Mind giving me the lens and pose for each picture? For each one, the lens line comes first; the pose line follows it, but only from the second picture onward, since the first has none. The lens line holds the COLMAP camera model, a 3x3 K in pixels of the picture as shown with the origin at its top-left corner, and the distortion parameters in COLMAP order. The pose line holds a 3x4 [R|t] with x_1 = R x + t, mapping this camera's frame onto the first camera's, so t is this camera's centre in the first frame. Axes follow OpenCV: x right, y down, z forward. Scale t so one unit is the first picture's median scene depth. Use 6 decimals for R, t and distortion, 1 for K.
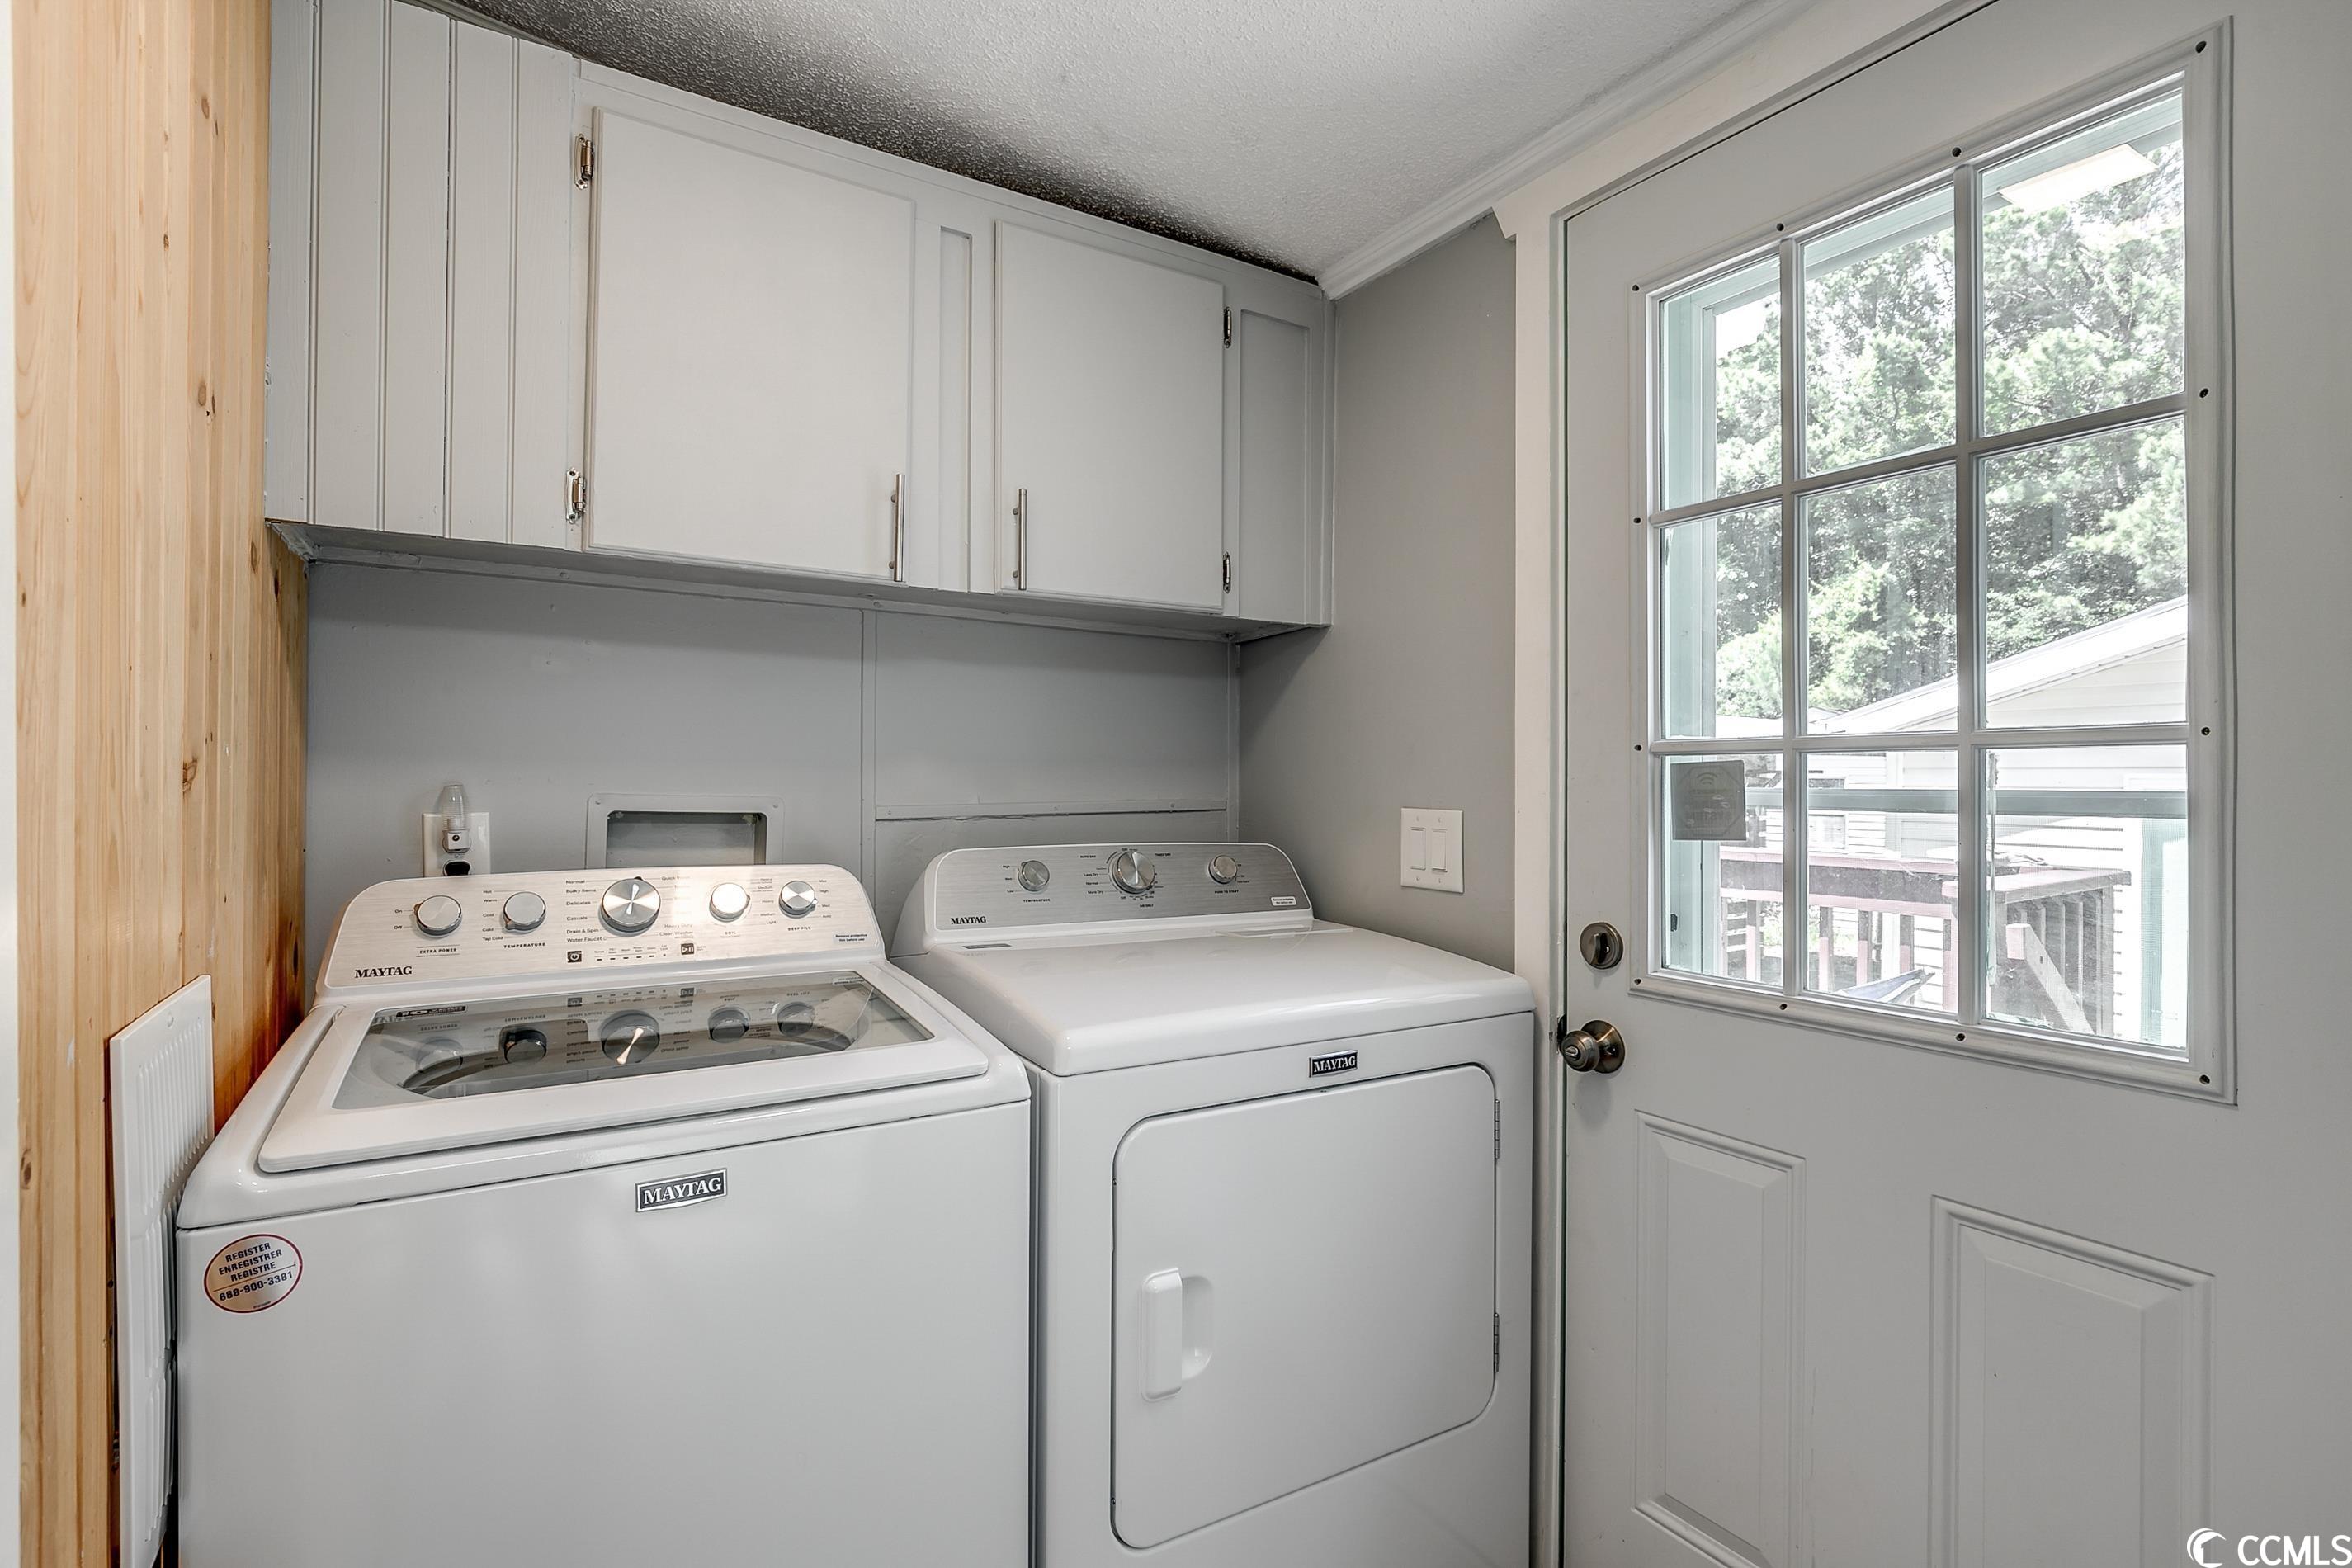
lens RADIAL K [[1096.7, 0, 1175.0], [0, 1096.7, 796.8], [0, 0, 1]] dist [0.001011, 0.001107]
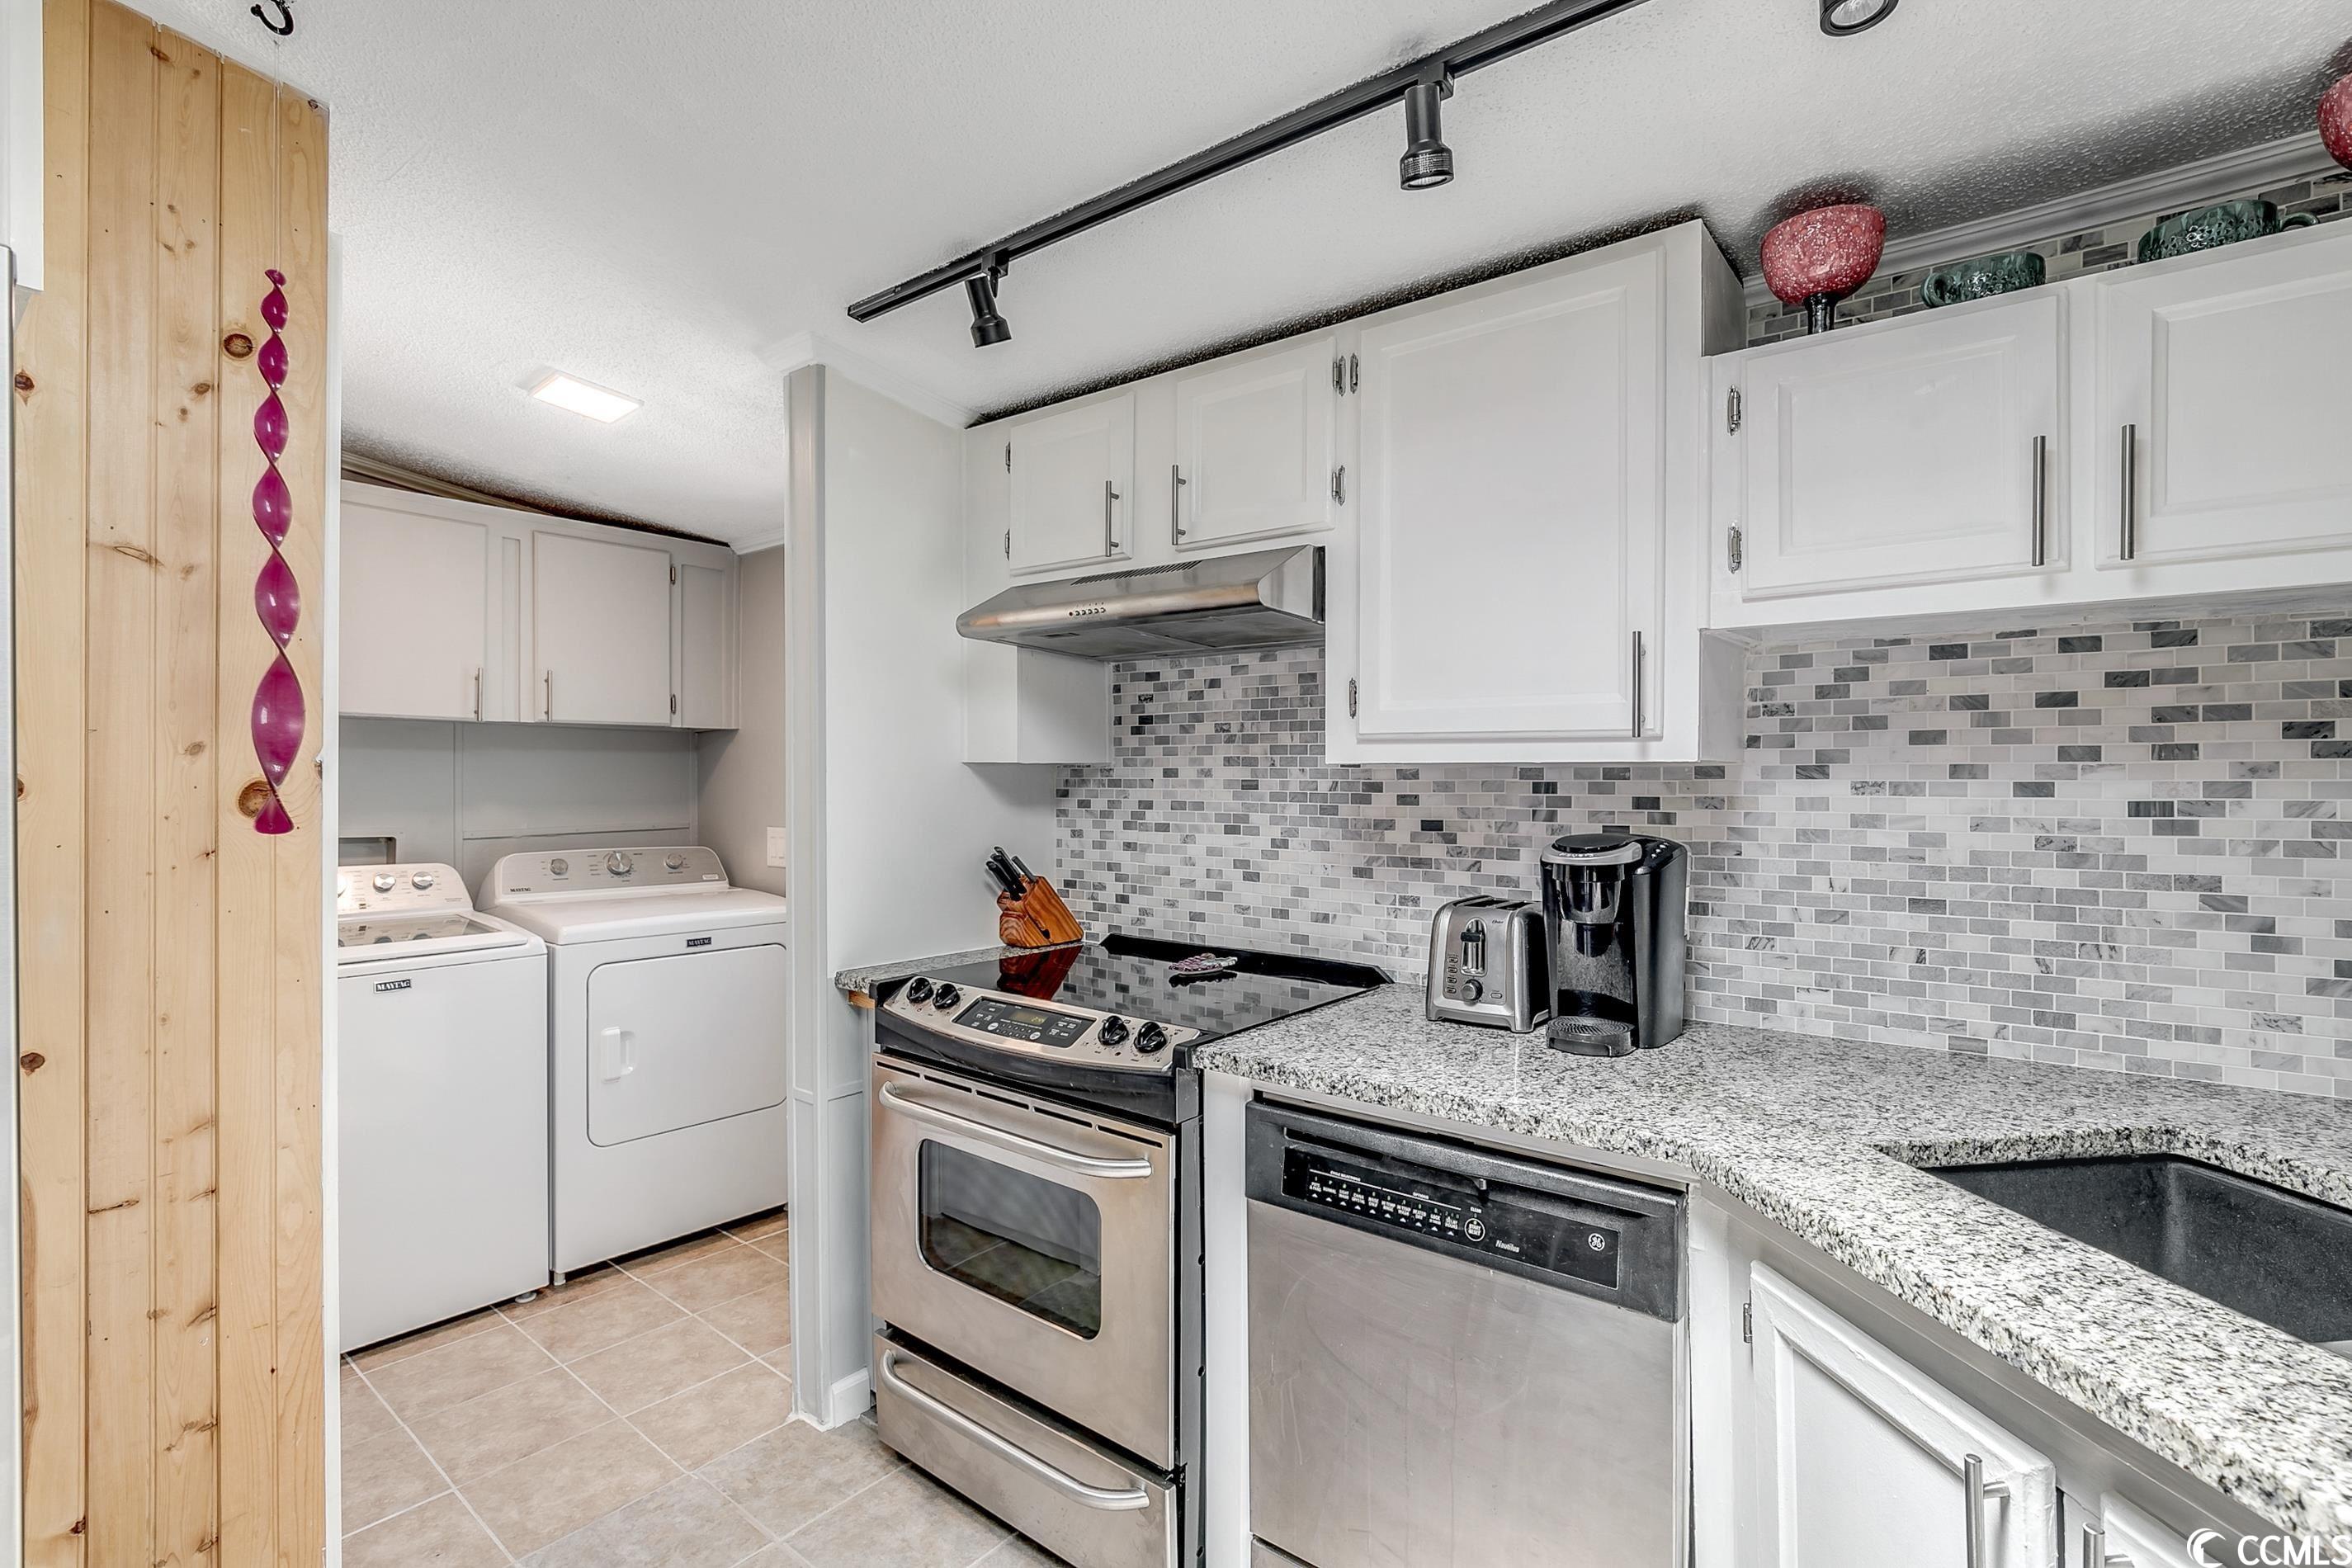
lens RADIAL K [[1127.1, 0, 1178.0], [0, 1127.1, 779.0], [0, 0, 1]] dist [-0.003340, 0.000993]
pose [[0.945312, -0.007384, 0.326083, 0.256067], [0.011122, 0.999892, -0.009600, -0.050583], [-0.325977, 0.012702, 0.945292, -1.227052]]
